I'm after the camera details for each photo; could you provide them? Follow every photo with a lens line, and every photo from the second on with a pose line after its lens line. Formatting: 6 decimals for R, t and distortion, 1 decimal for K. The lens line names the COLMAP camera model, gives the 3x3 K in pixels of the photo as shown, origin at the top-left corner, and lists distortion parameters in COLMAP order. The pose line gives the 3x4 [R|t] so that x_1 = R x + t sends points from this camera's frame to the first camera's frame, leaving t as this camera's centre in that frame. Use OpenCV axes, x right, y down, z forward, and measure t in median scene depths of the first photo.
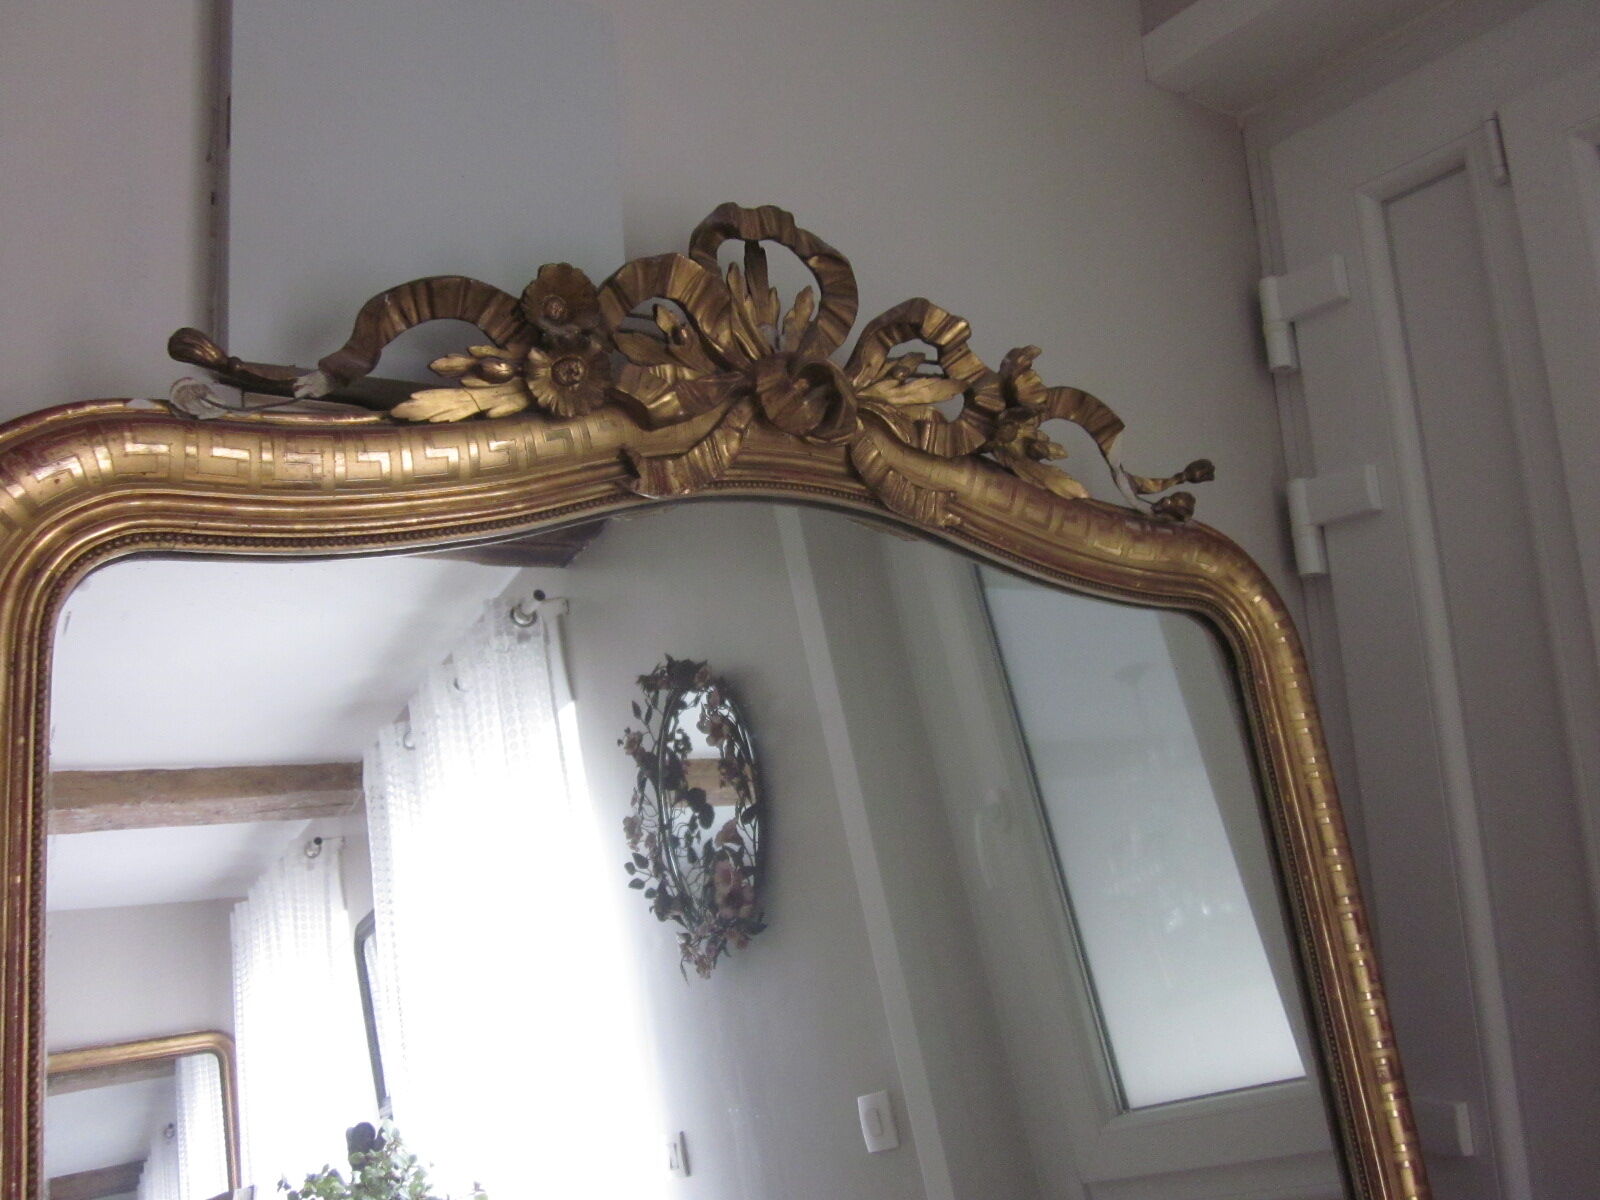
lens RADIAL K [[1335.8, 0, 805.9], [0, 1335.8, 597.9], [0, 0, 1]] dist [-0.040177, 0.009410]
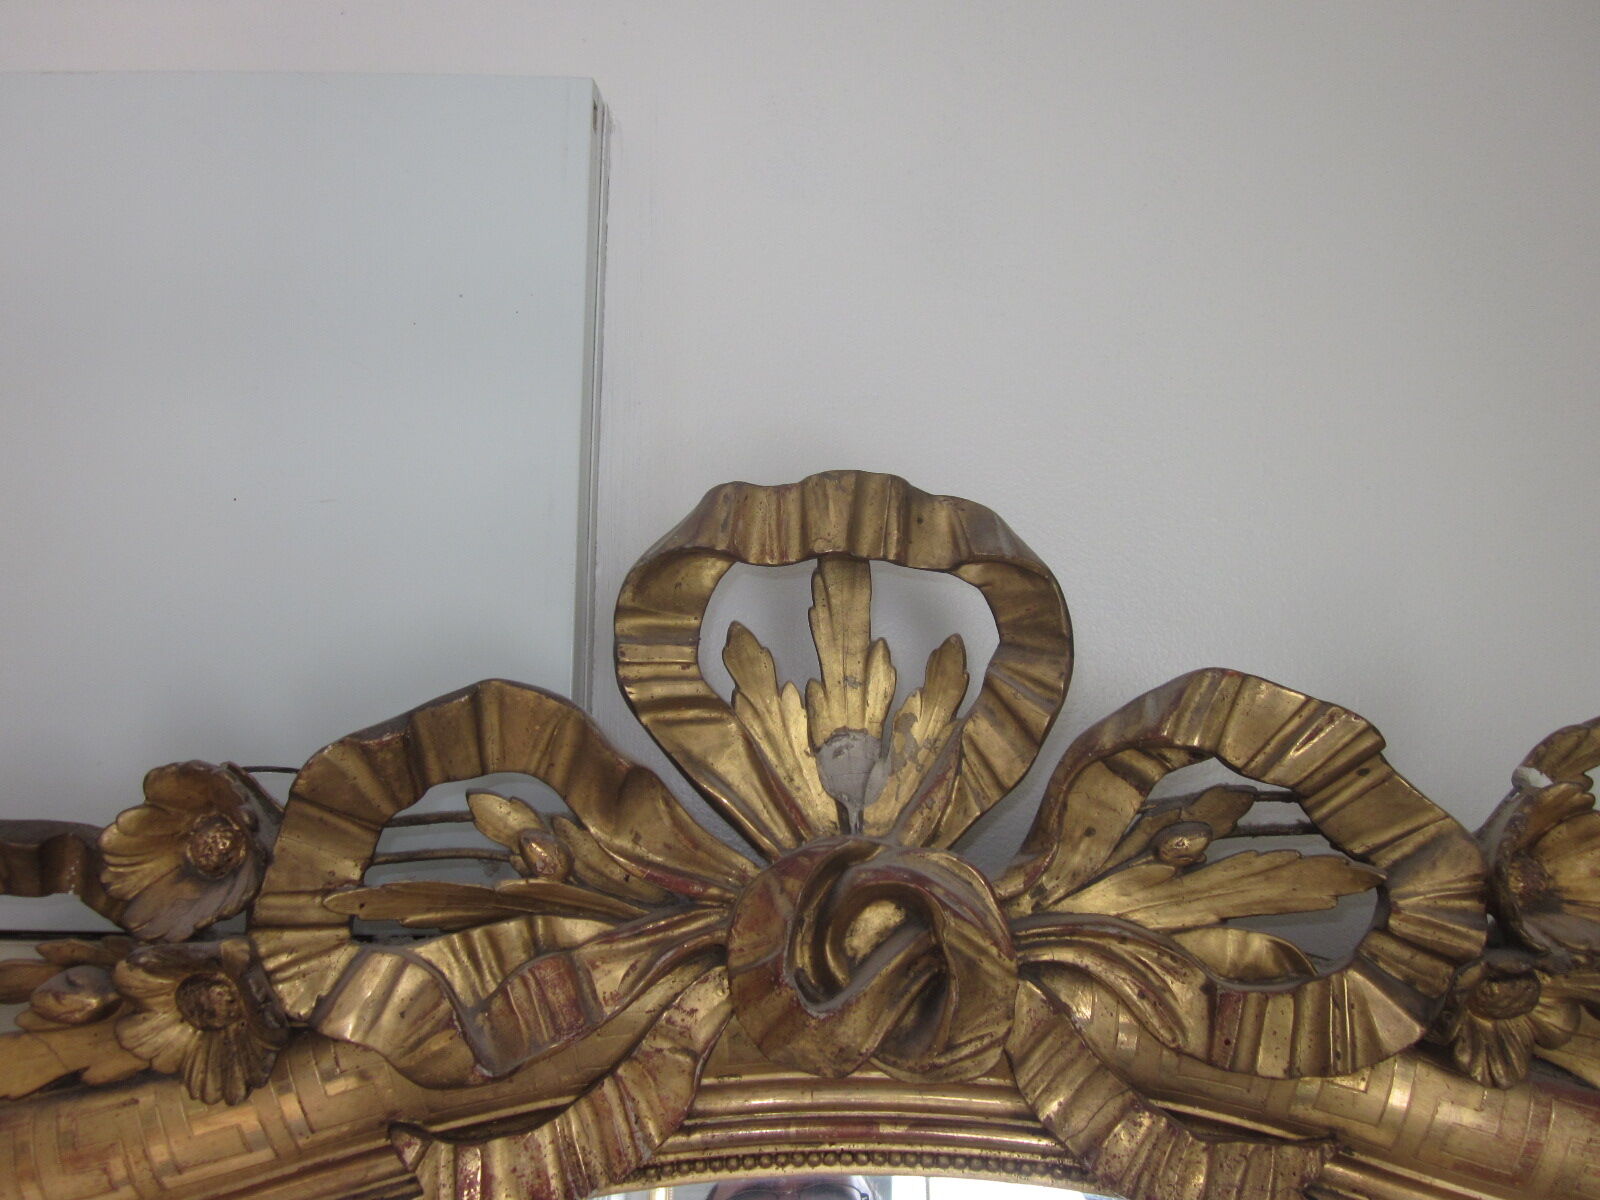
lens RADIAL K [[1368.1, 0, 793.4], [0, 1368.1, 600.1], [0, 0, 1]] dist [-0.044764, 0.015951]
pose [[0.829984, -0.004127, -0.557771, 0.197163], [0.030129, 0.998845, 0.037442, -0.254232], [0.556972, -0.047881, 0.829150, 0.587239]]
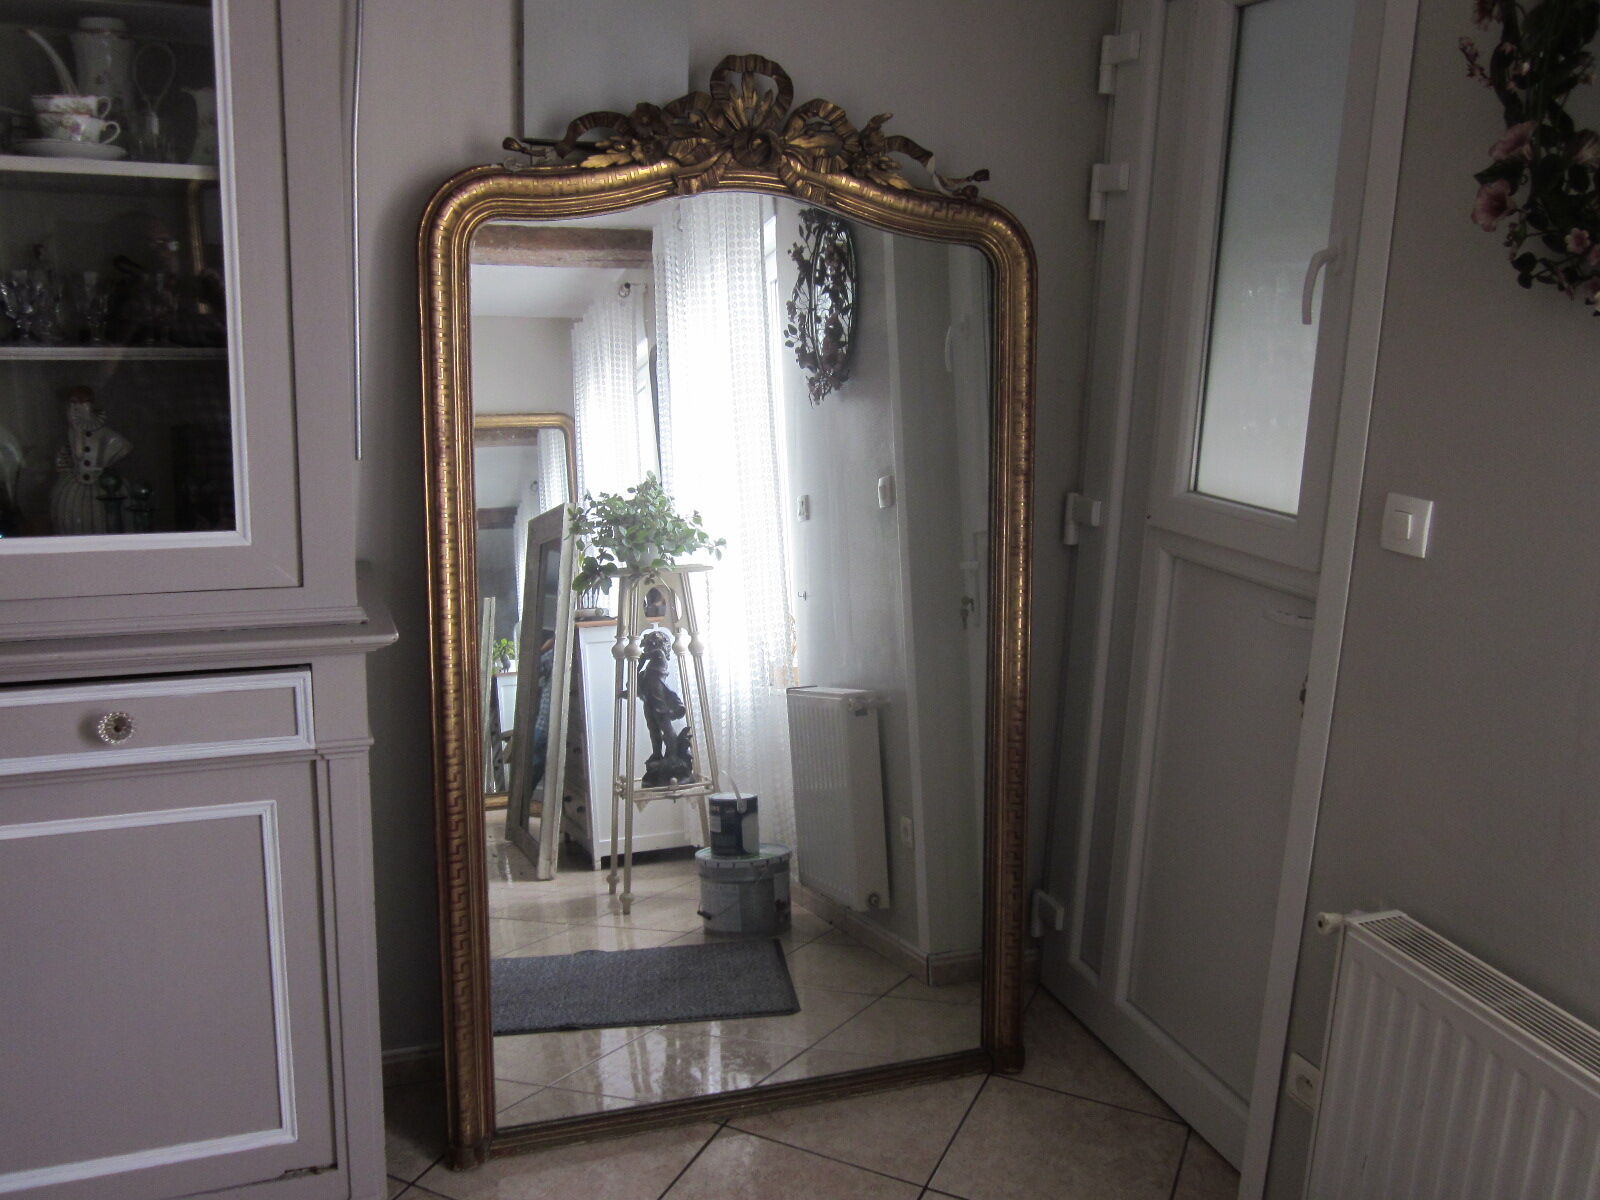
lens RADIAL K [[1335.8, 0, 808.6], [0, 1335.8, 602.8], [0, 0, 1]] dist [-0.040177, 0.009410]
pose [[0.963725, 0.158835, -0.214489, 0.649613], [-0.061106, 0.913602, 0.401991, -0.333602], [0.259808, -0.374302, 0.890167, -1.227457]]
